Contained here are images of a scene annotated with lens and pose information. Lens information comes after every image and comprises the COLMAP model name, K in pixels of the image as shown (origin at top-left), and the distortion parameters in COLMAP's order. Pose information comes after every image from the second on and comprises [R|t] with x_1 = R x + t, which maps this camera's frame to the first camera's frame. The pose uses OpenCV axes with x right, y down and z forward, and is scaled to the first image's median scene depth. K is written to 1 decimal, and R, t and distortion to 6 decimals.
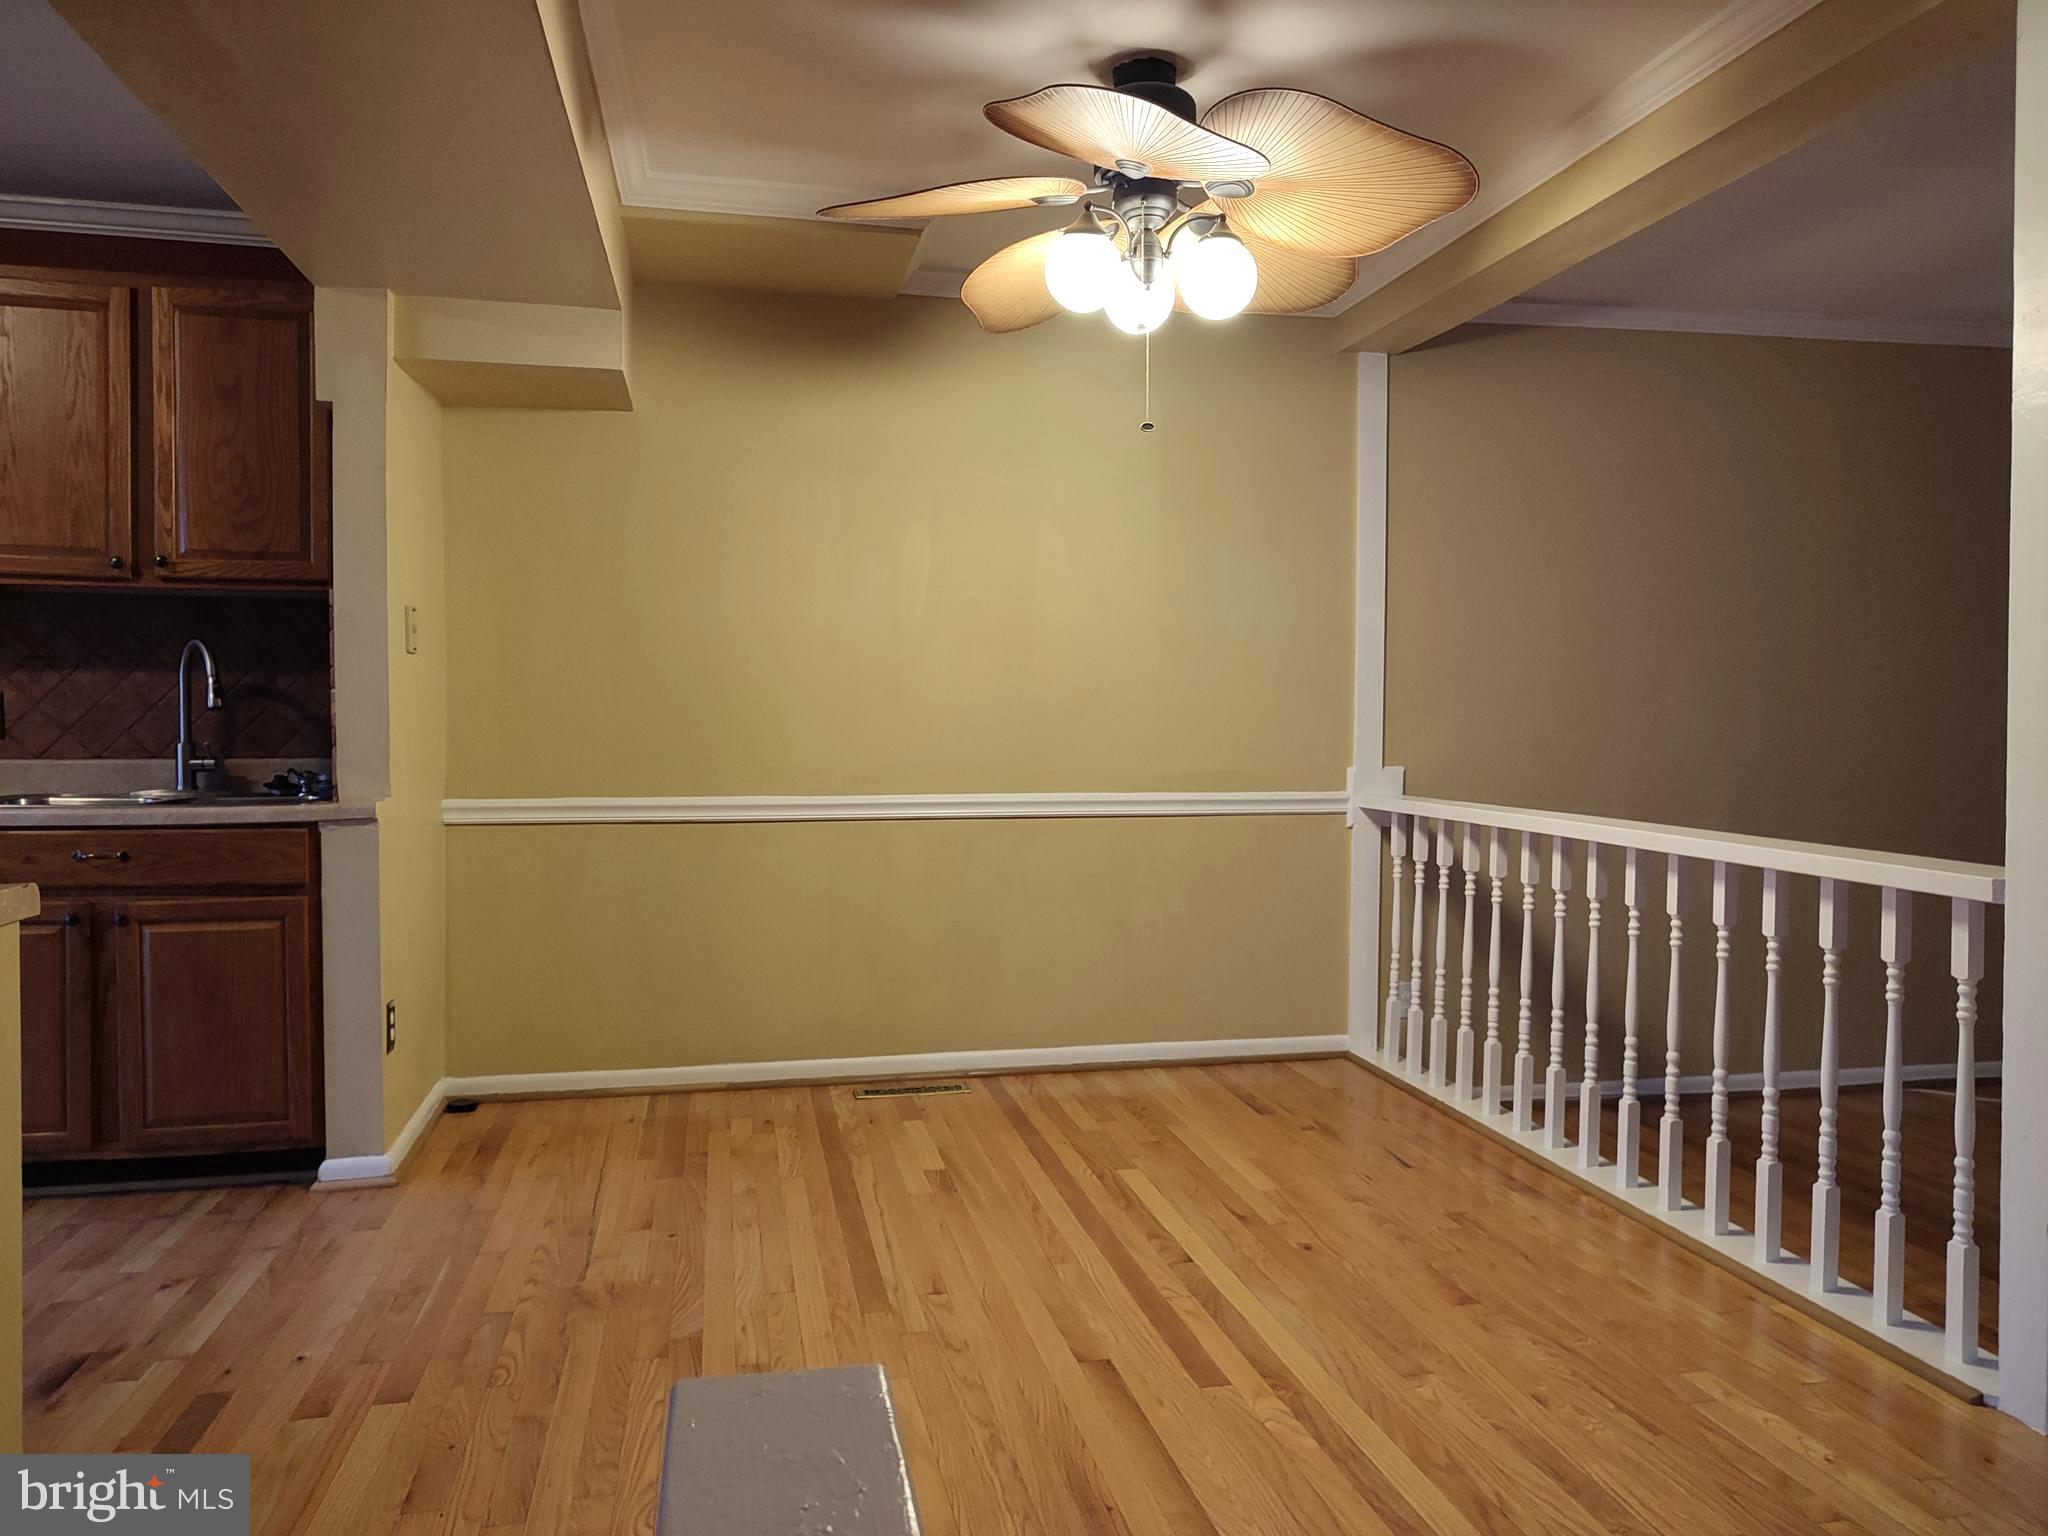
lens RADIAL K [[1454.6, 0, 1024.0], [0, 1454.6, 756.3], [0, 0, 1]] dist [0.033315, -0.023909]
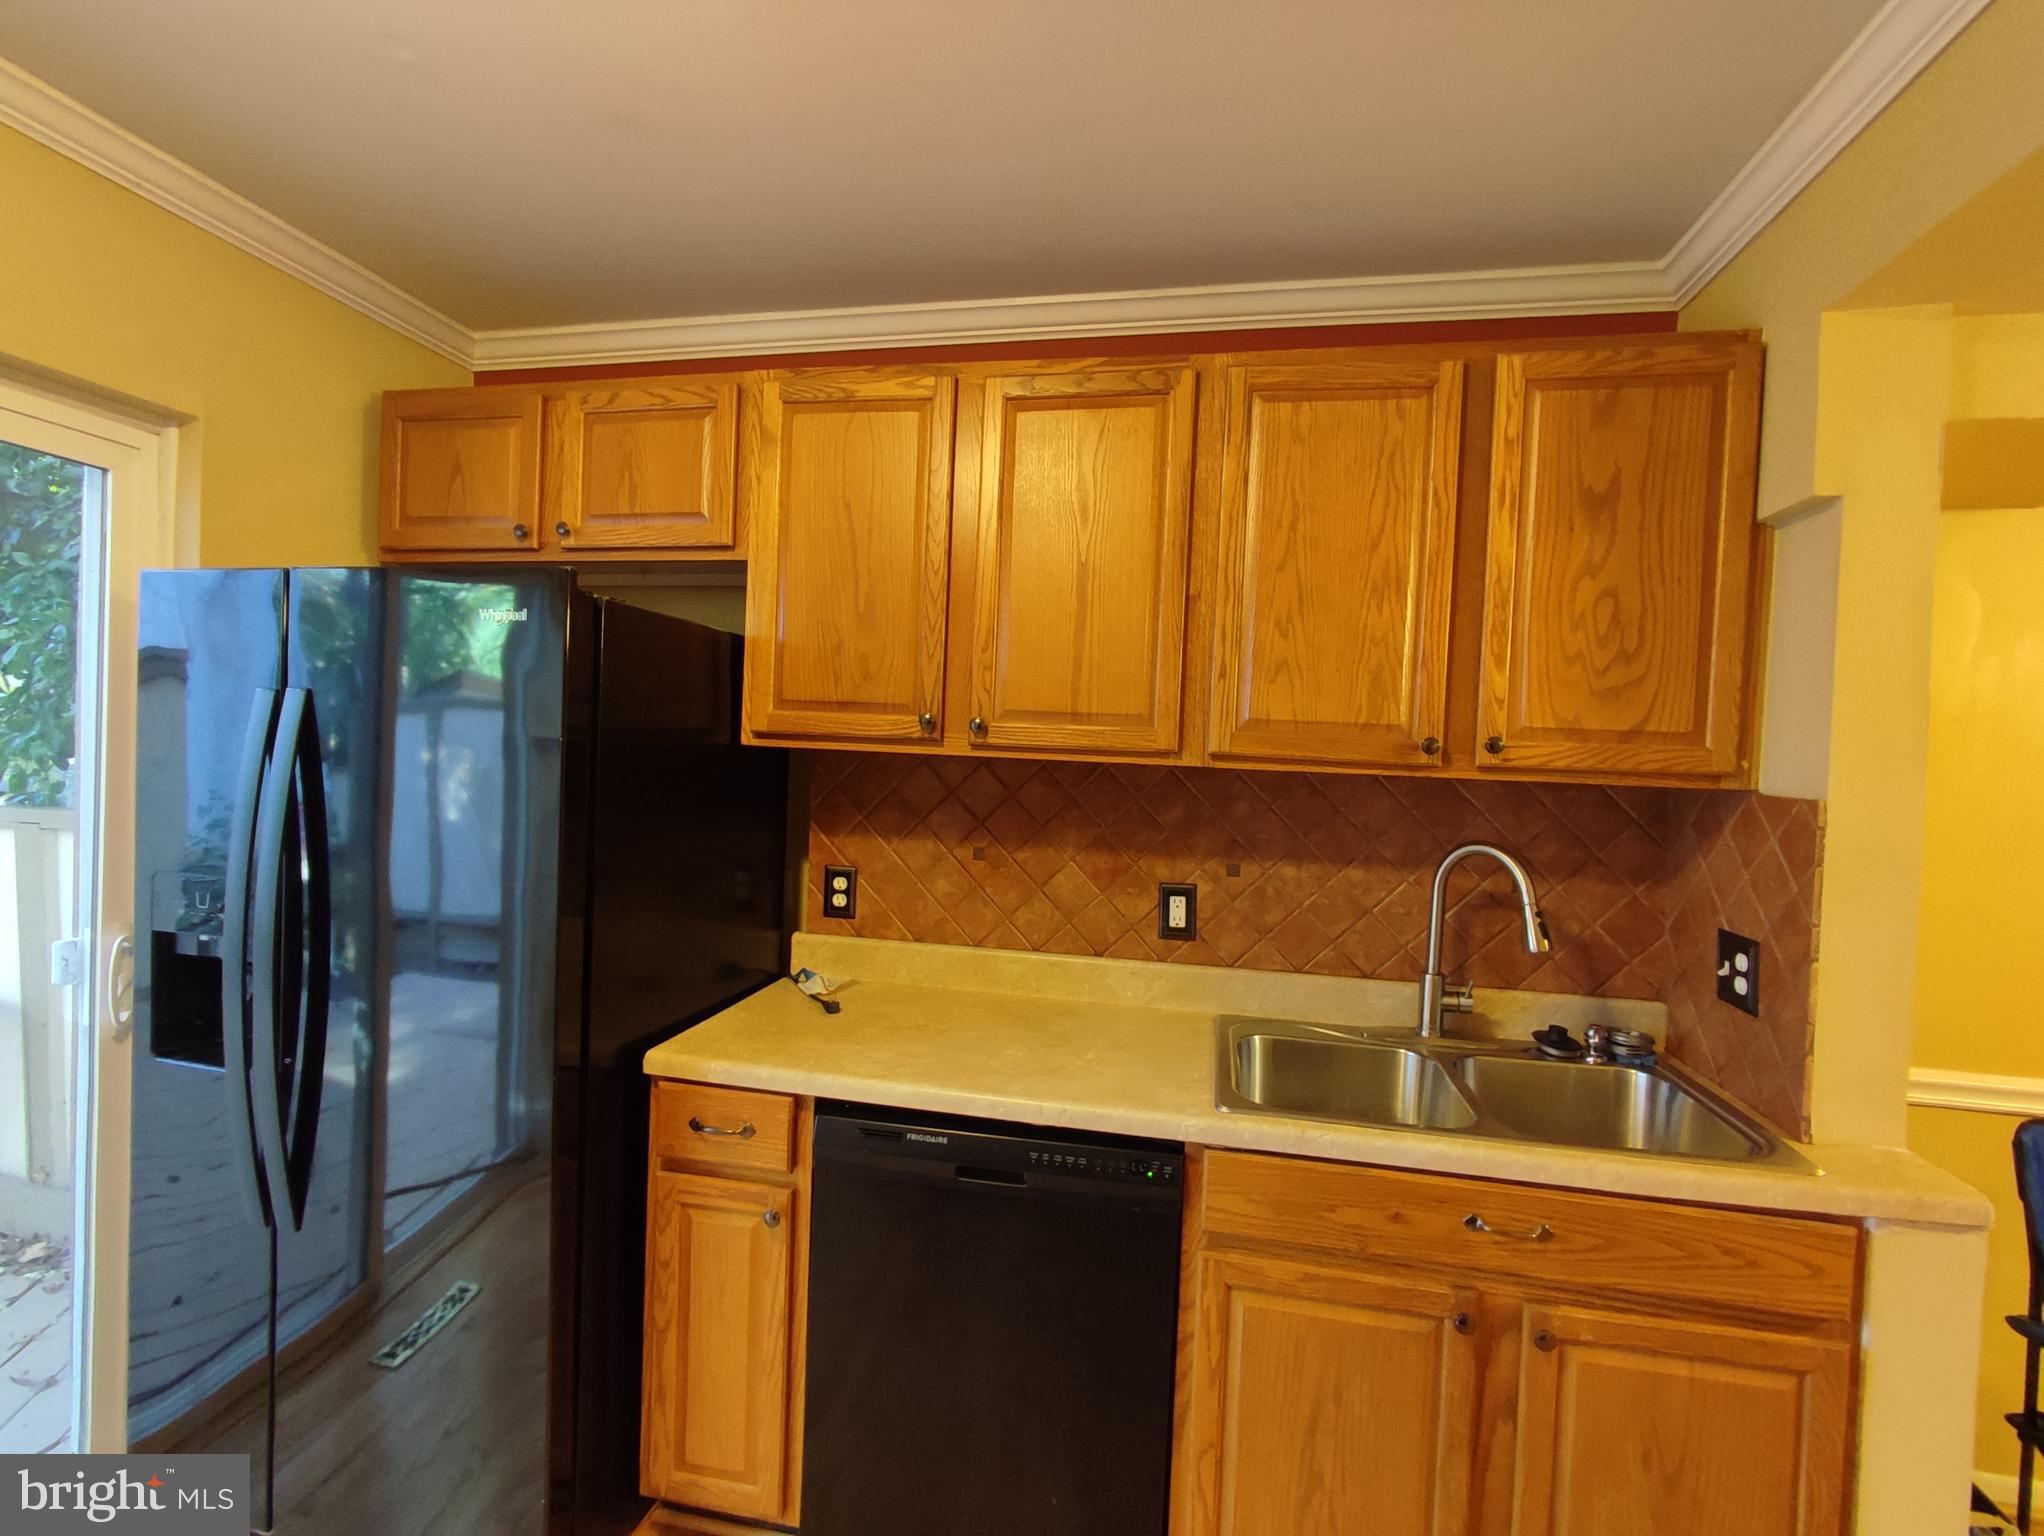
lens RADIAL K [[933.0, 0, 1030.3], [0, 933.0, 775.1], [0, 0, 1]] dist [-0.007429, 0.000839]
pose [[0.916242, 0.038349, -0.398786, -0.608070], [-0.044557, 0.998987, -0.006305, -0.104936], [0.398141, 0.023546, 0.917022, 0.500433]]
